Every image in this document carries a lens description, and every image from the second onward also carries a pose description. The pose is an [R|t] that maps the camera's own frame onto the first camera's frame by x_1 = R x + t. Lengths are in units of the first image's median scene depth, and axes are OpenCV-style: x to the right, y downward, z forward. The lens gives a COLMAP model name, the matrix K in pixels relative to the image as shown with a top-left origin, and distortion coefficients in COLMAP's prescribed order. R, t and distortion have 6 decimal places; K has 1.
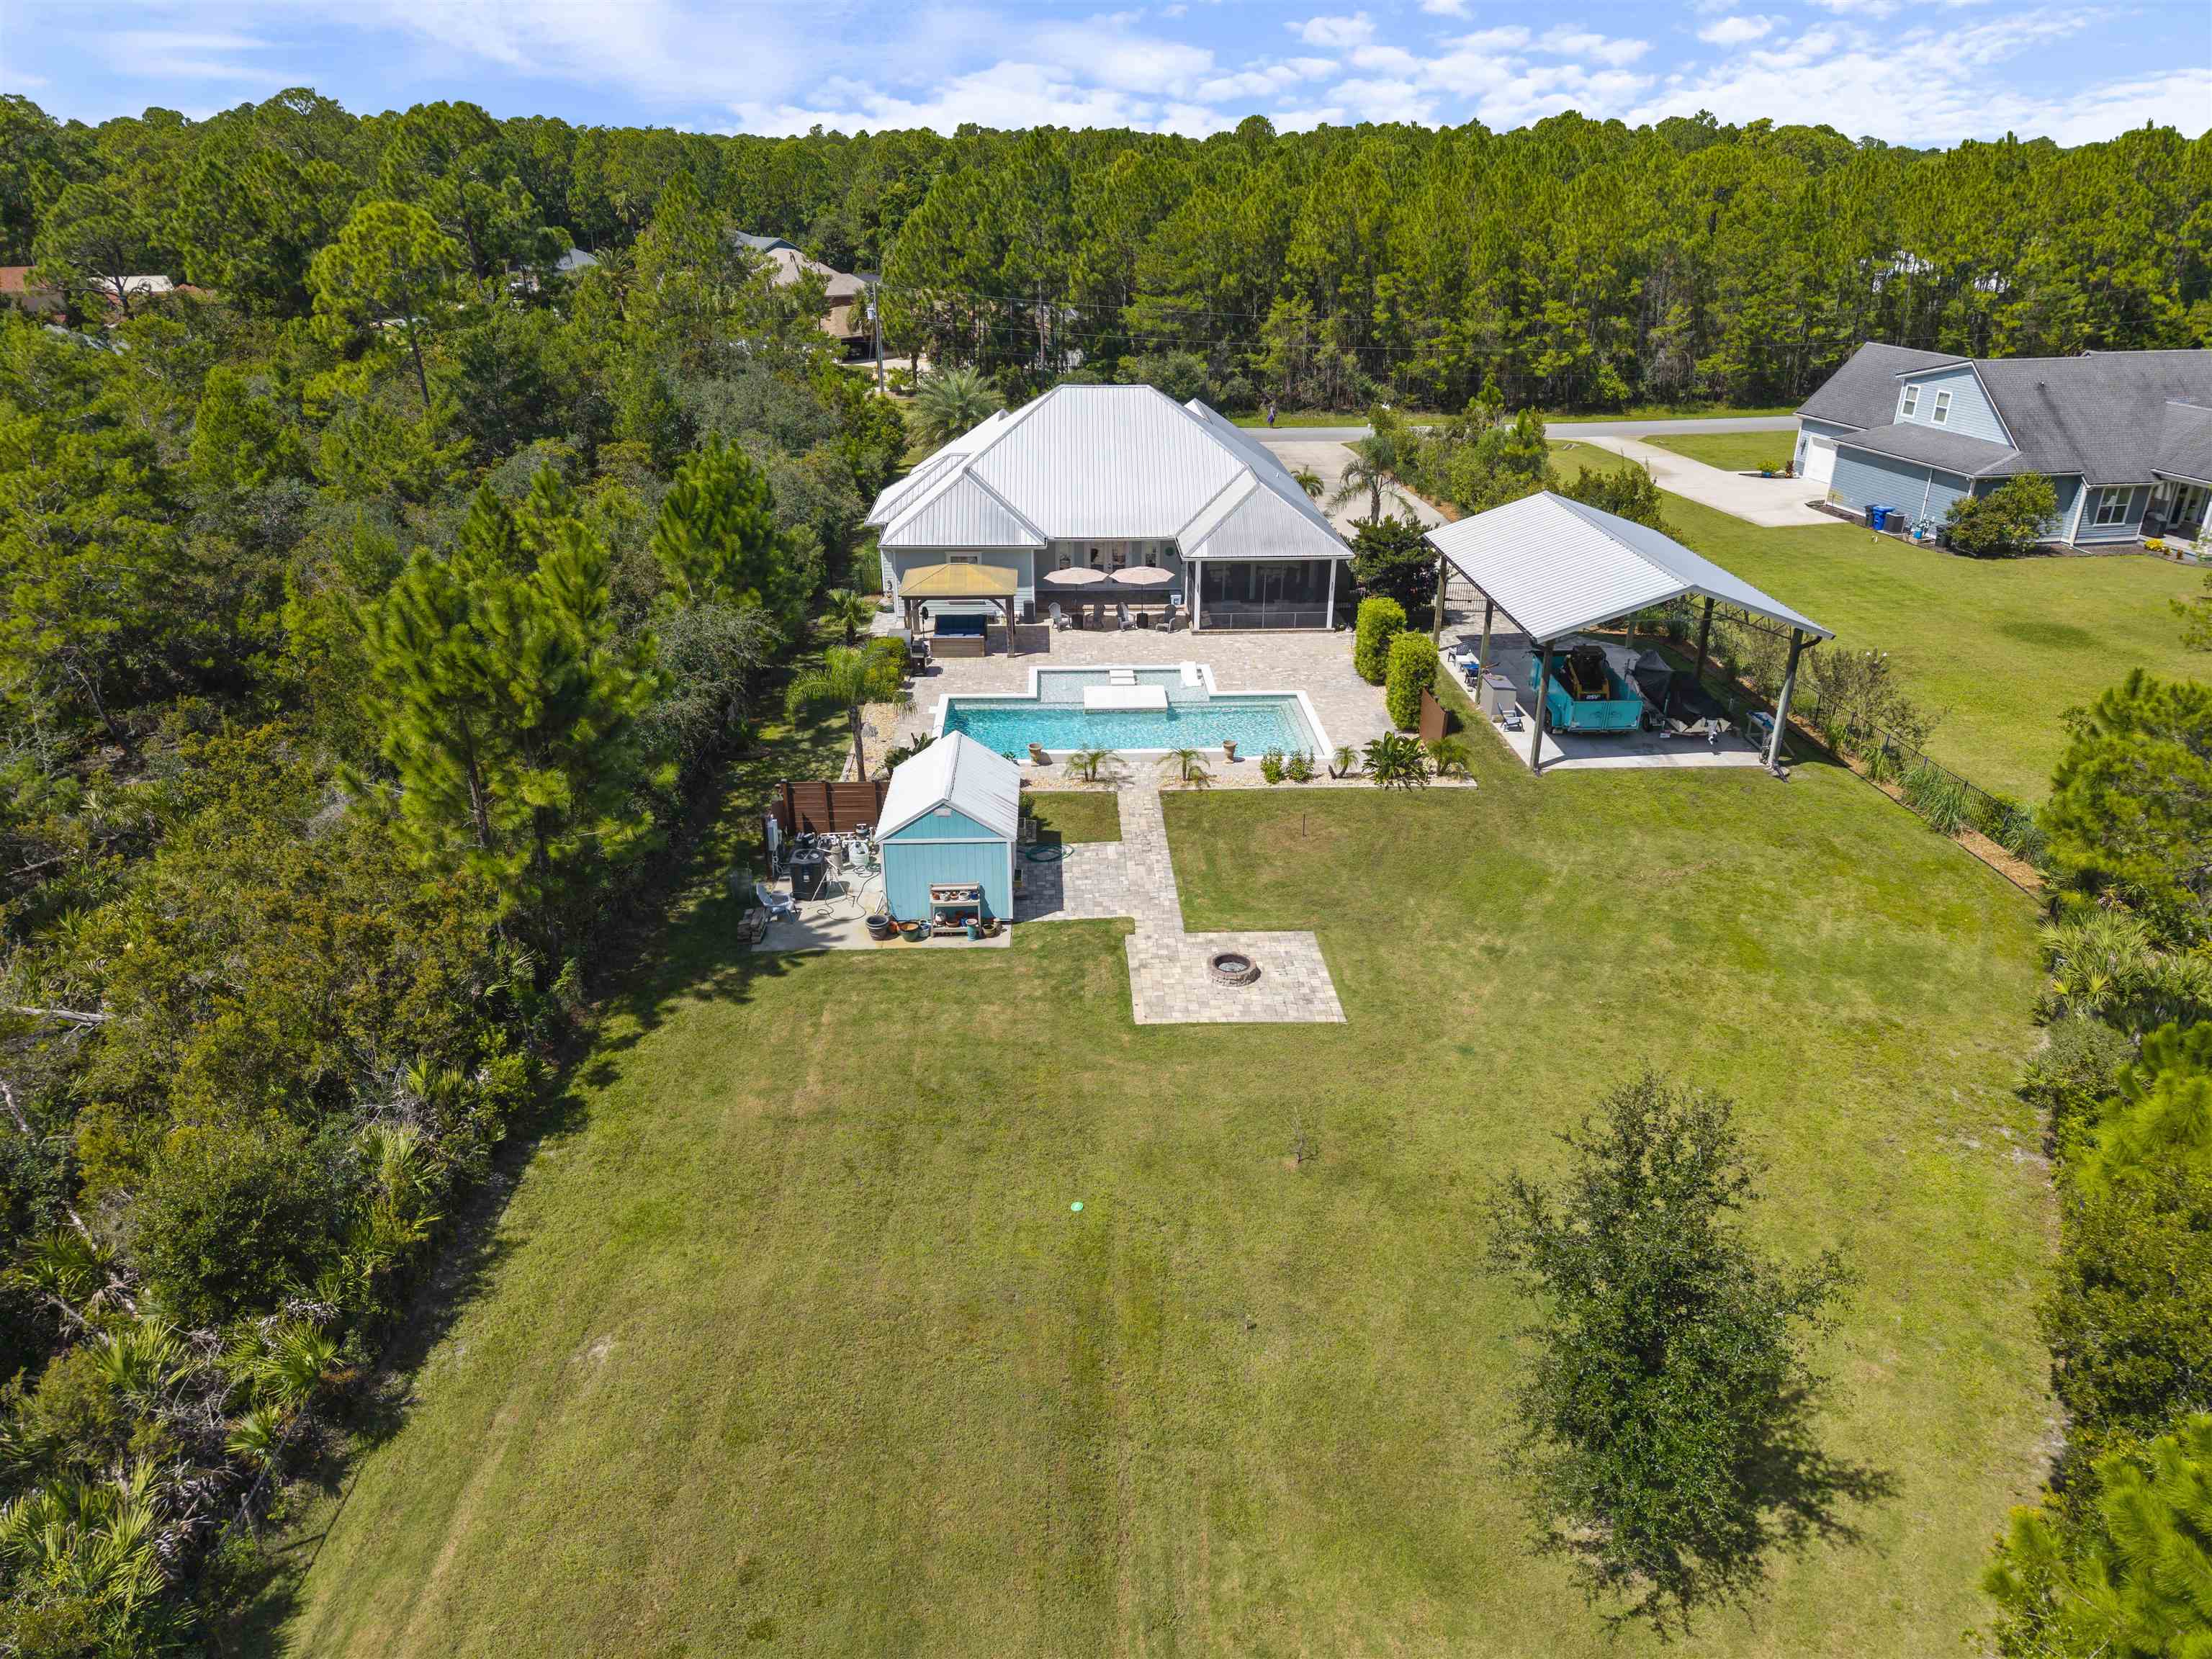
lens RADIAL K [[1485.8, 0, 1110.8], [0, 1485.8, 833.1], [0, 0, 1]] dist [0.010787, -0.007753]
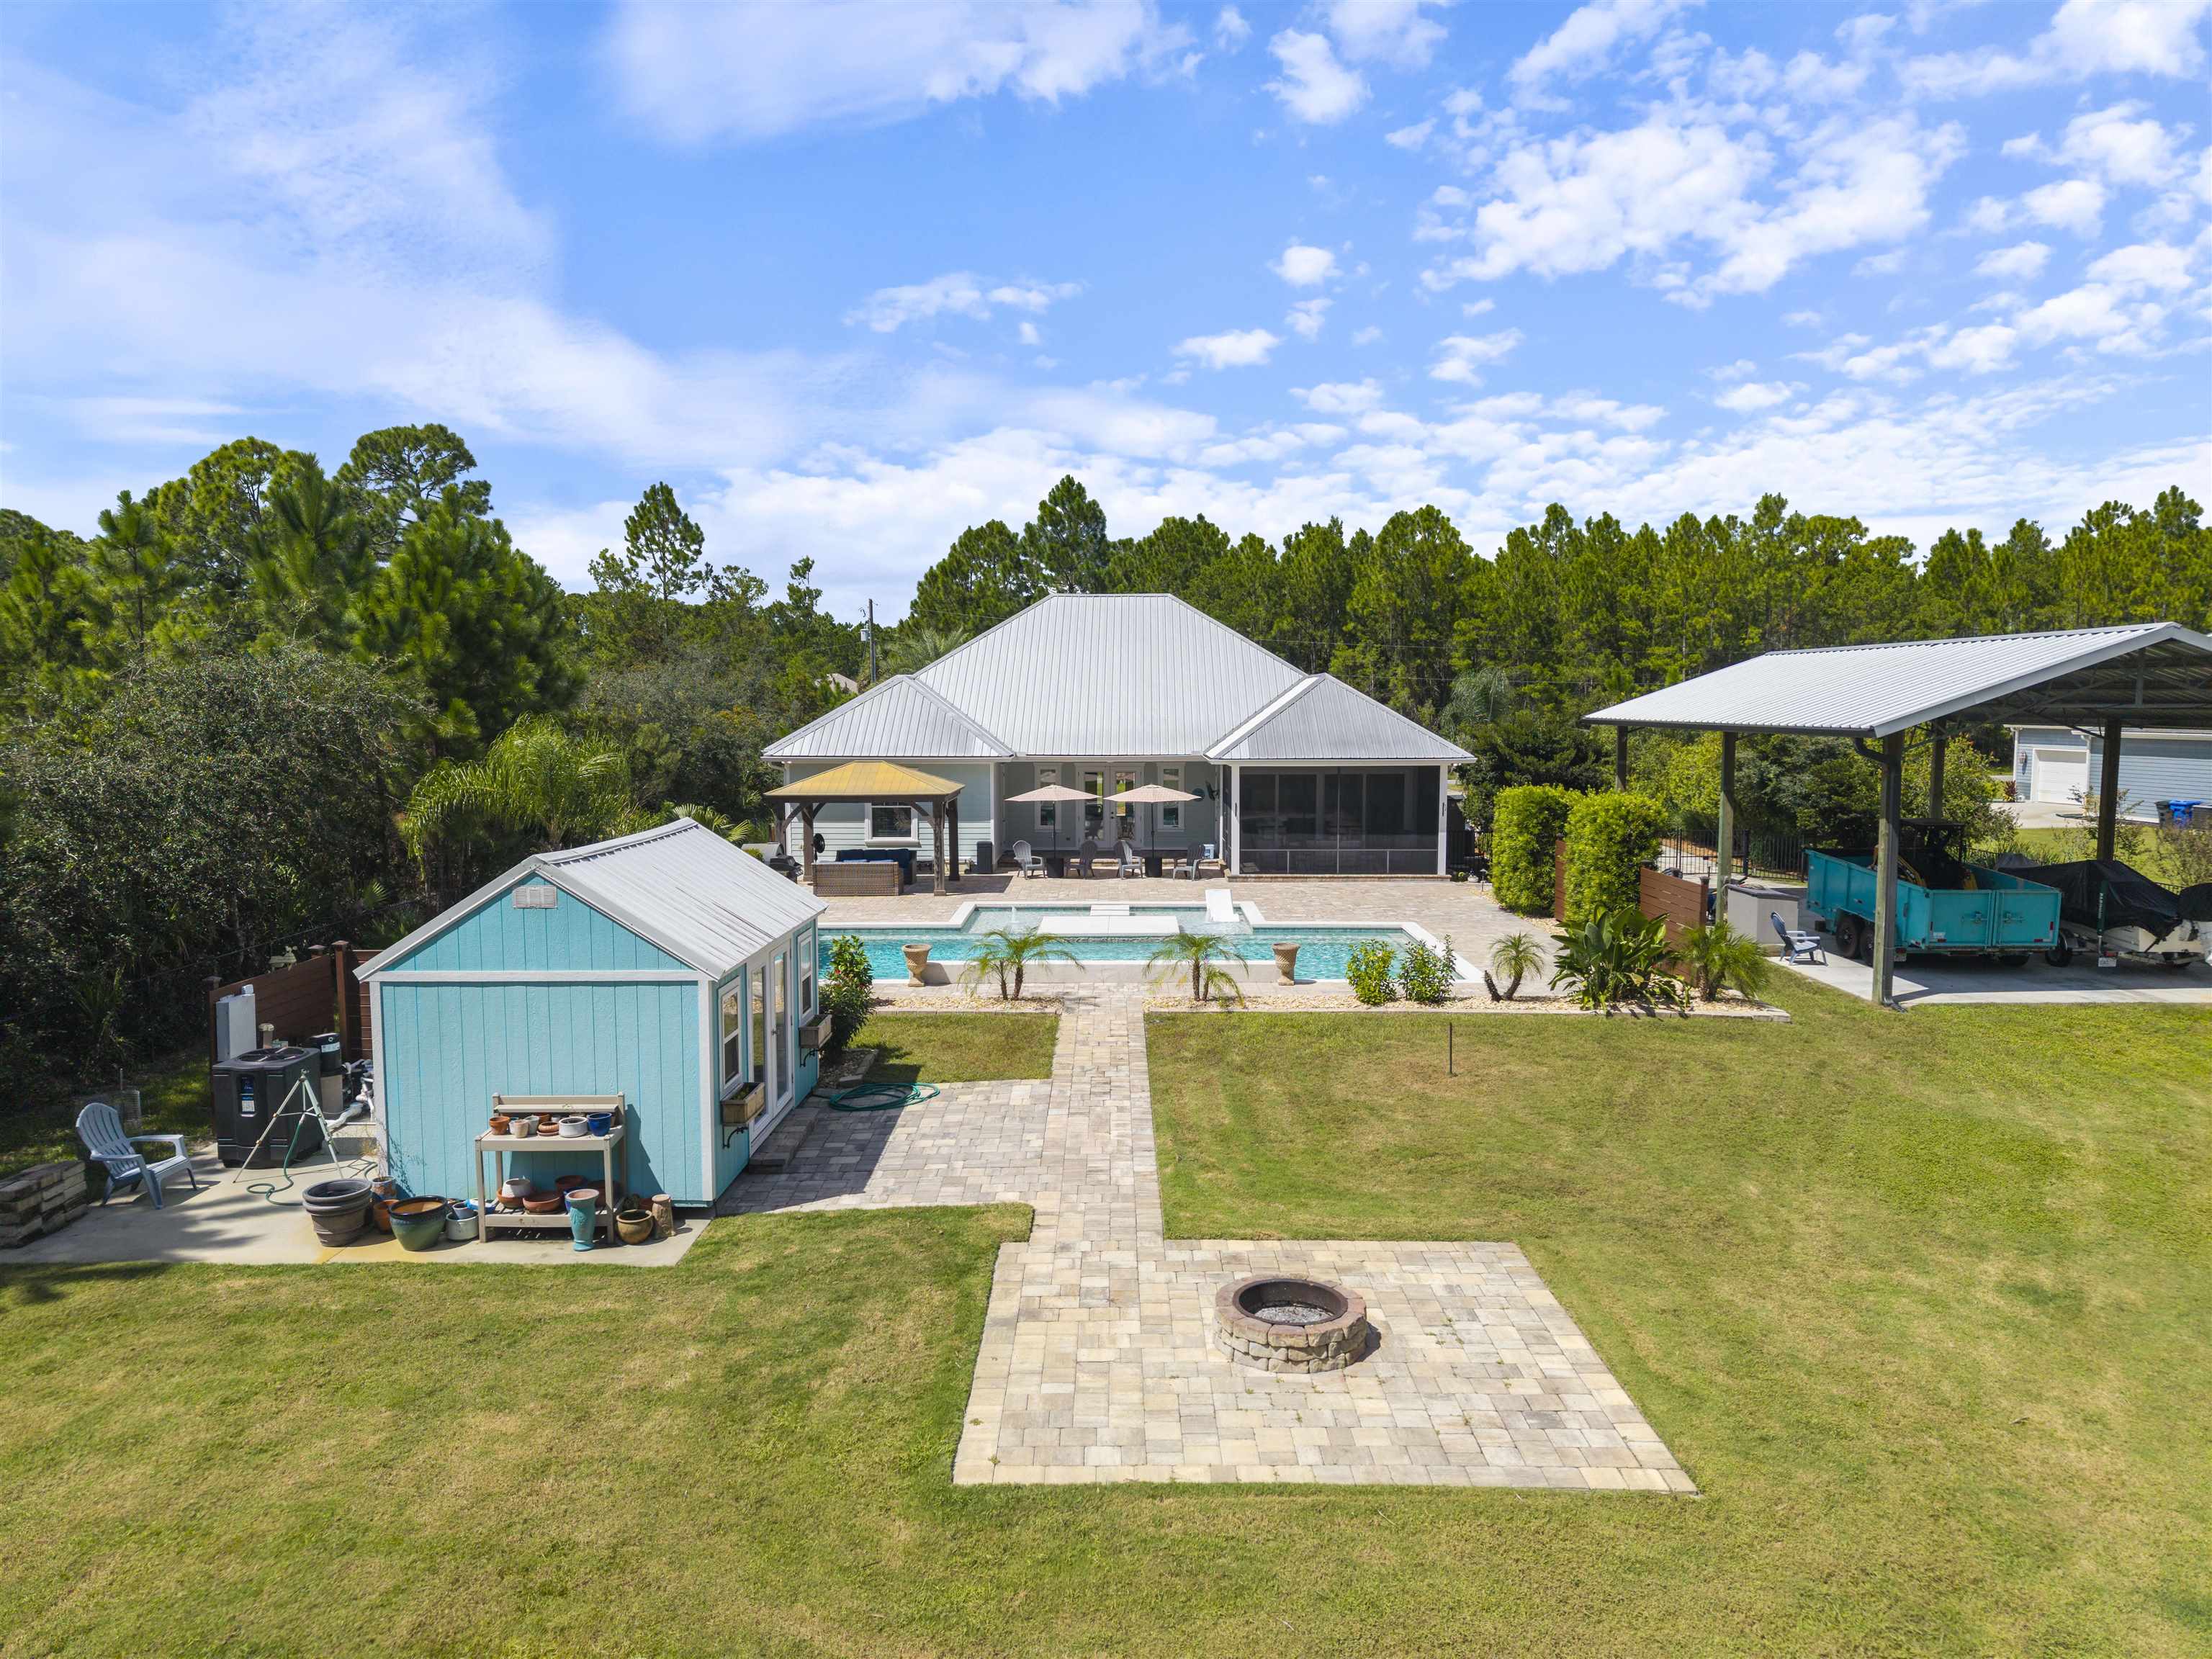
lens RADIAL K [[1474.8, 0, 1117.3], [0, 1474.8, 830.1], [0, 0, 1]] dist [0.067719, -0.108298]
pose [[0.999090, -0.000349, -0.042660, 0.040650], [-0.013716, 0.944246, -0.328956, 0.069533], [0.040397, 0.329242, 0.943381, 0.463977]]
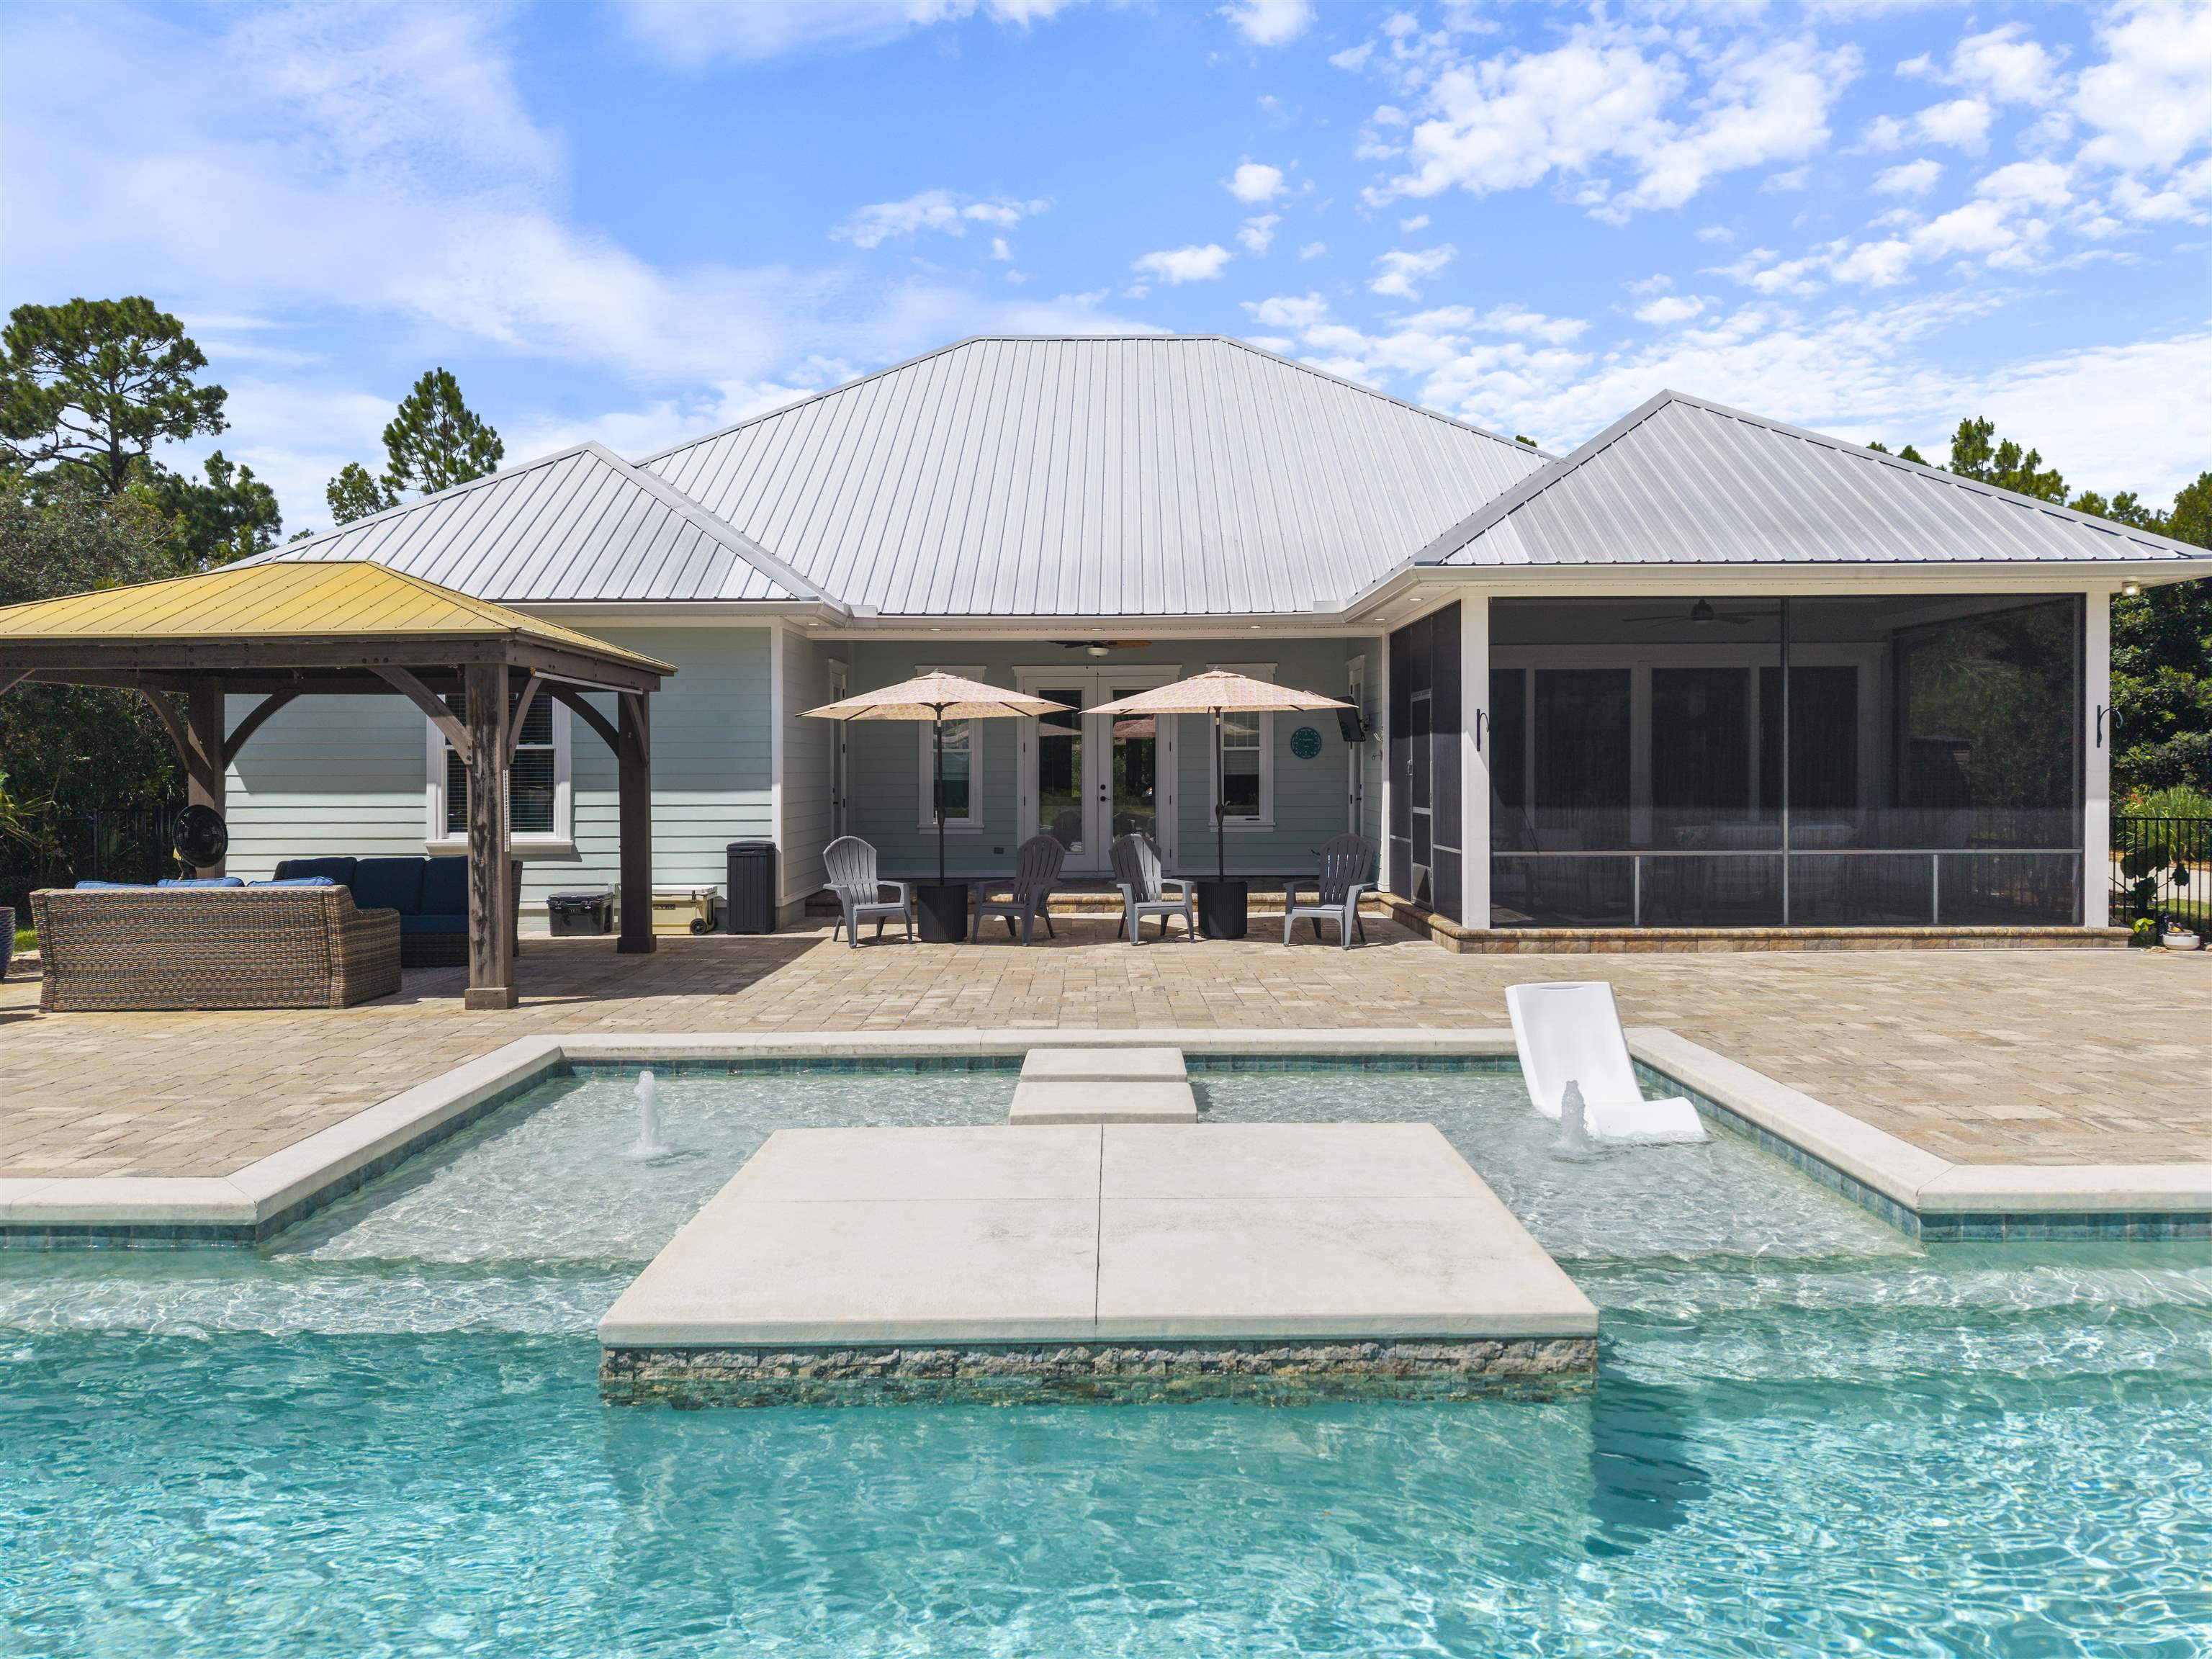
lens RADIAL K [[1548.0, 0, 1114.0], [0, 1548.0, 659.4], [0, 0, 1]] dist [-0.002315, -0.000676]
pose [[0.999345, -0.010469, -0.034634, 0.015685], [-0.007000, 0.883203, -0.468939, -0.080525], [0.035498, 0.468875, 0.882551, 0.948047]]
